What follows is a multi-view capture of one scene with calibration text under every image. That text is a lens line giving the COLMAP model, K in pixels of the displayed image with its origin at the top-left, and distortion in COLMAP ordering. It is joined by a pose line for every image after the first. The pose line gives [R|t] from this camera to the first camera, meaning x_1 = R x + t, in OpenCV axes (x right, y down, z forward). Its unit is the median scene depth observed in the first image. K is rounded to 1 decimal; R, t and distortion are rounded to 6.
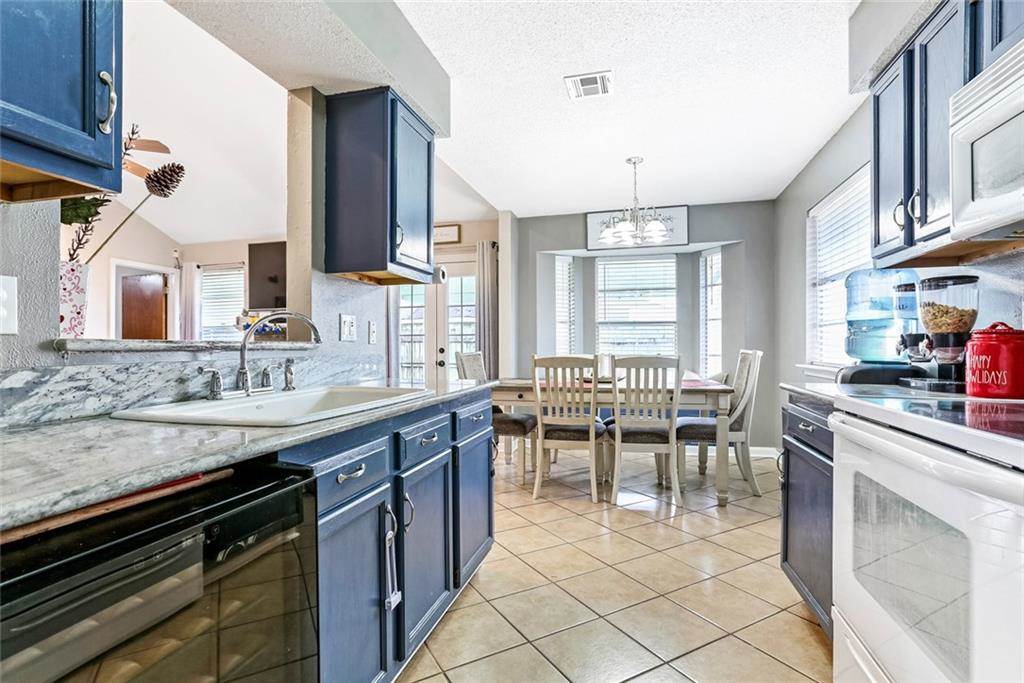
lens RADIAL K [[496.0, 0, 512.0], [0, 496.0, 341.5], [0, 0, 1]] dist [-0.000277, 0.000086]
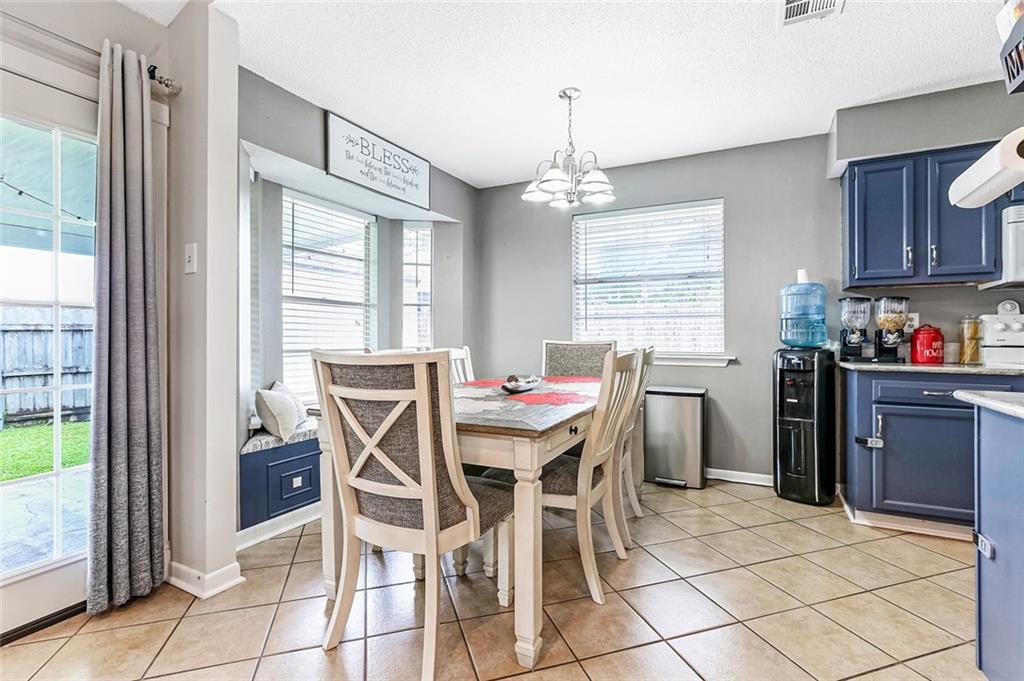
lens RADIAL K [[462.0, 0, 518.6], [0, 462.0, 333.4], [0, 0, 1]] dist [-0.000899, 0.000090]
pose [[0.220472, 0.009387, 0.975348, -0.321474], [-0.008181, 0.999936, -0.007774, 0.008357], [-0.975359, -0.006266, 0.220535, 0.634929]]
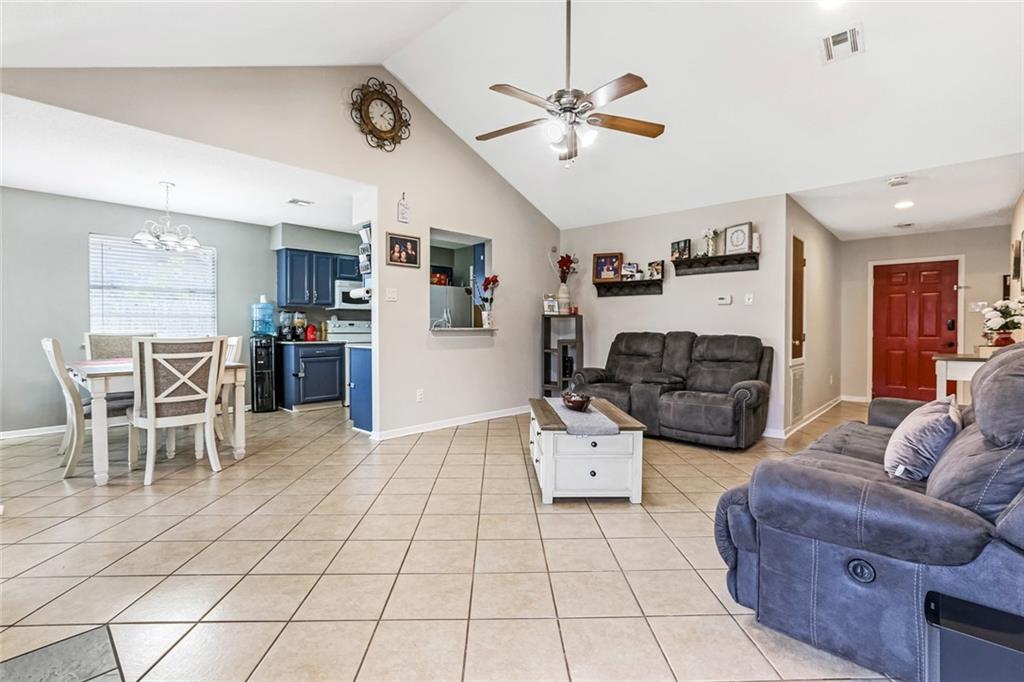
lens RADIAL K [[480.3, 0, 501.5], [0, 480.3, 335.3], [0, 0, 1]] dist [-0.001038, -0.000025]
pose [[-0.862180, -0.001484, 0.506599, -0.763605], [0.002371, 0.999973, 0.006963, 0.011582], [-0.506596, 0.007204, -0.862154, 1.117005]]
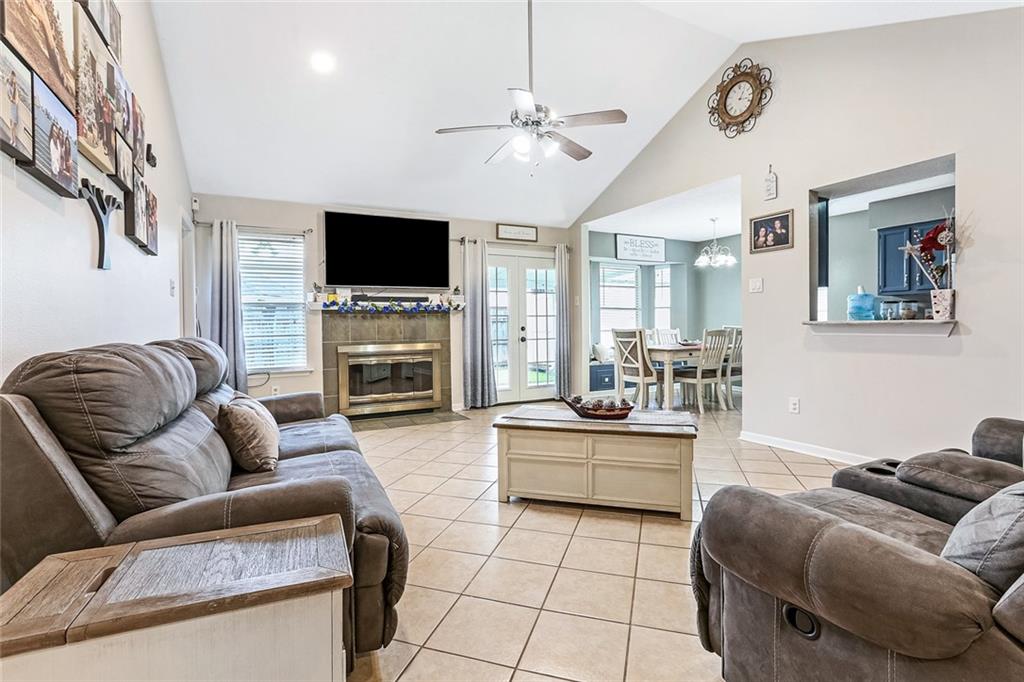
lens RADIAL K [[462.0, 0, 518.6], [0, 462.0, 333.9], [0, 0, 1]] dist [-0.000899, 0.000090]
pose [[0.743818, -0.015947, 0.668192, -0.948601], [0.001044, 0.999742, 0.022698, 0.005732], [-0.668382, -0.016185, 0.743642, 0.169655]]
